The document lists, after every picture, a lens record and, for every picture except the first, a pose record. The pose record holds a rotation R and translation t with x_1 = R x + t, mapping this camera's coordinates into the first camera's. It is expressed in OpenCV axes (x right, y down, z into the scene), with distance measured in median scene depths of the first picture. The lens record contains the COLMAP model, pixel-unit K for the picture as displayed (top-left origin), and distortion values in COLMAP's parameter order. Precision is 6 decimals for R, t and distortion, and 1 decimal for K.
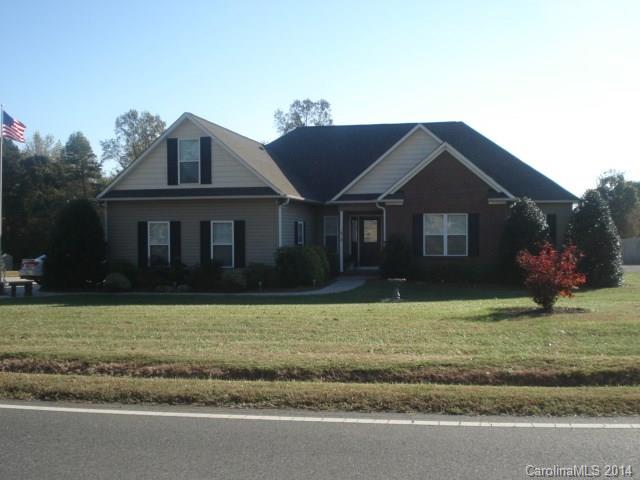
lens RADIAL K [[720.7, 0, 320.0], [0, 720.7, 240.0], [0, 0, 1]] dist [-0.112426, -0.025409]
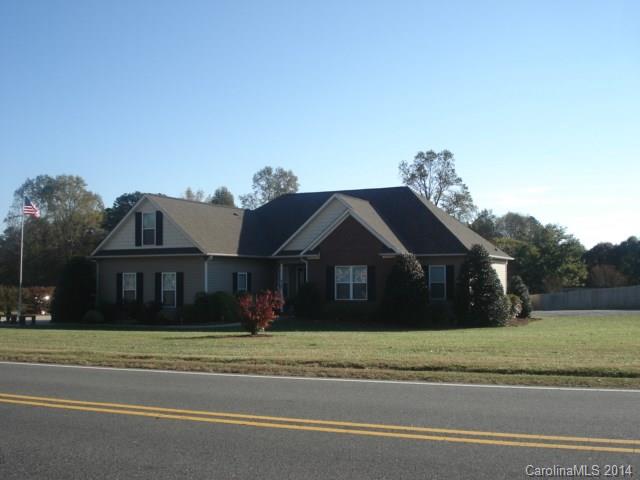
lens RADIAL K [[720.7, 0, 320.0], [0, 720.7, 240.0], [0, 0, 1]] dist [-0.112426, -0.025409]
pose [[0.969501, -0.014632, -0.244649, 0.422999], [-0.000840, 0.998012, -0.063017, -0.002465], [0.245084, 0.061301, 0.967562, -0.216360]]
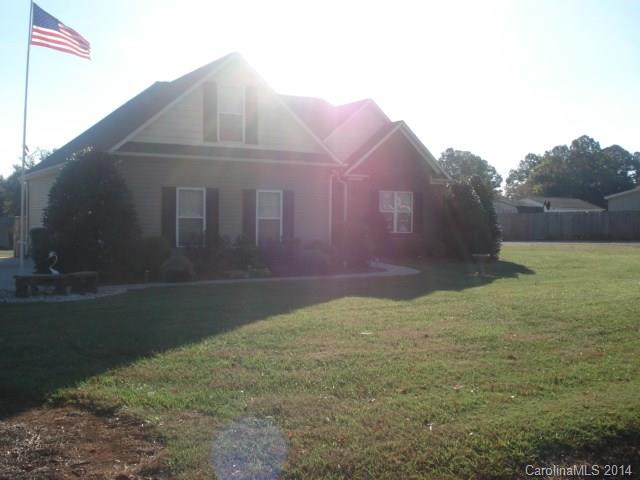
lens RADIAL K [[720.7, 0, 320.0], [0, 720.7, 240.0], [0, 0, 1]] dist [-0.112426, -0.025409]
pose [[0.755918, -0.000481, 0.654666, -0.572882], [-0.028133, 0.999052, 0.033219, 0.001322], [-0.654061, -0.043528, 0.755188, 0.291375]]
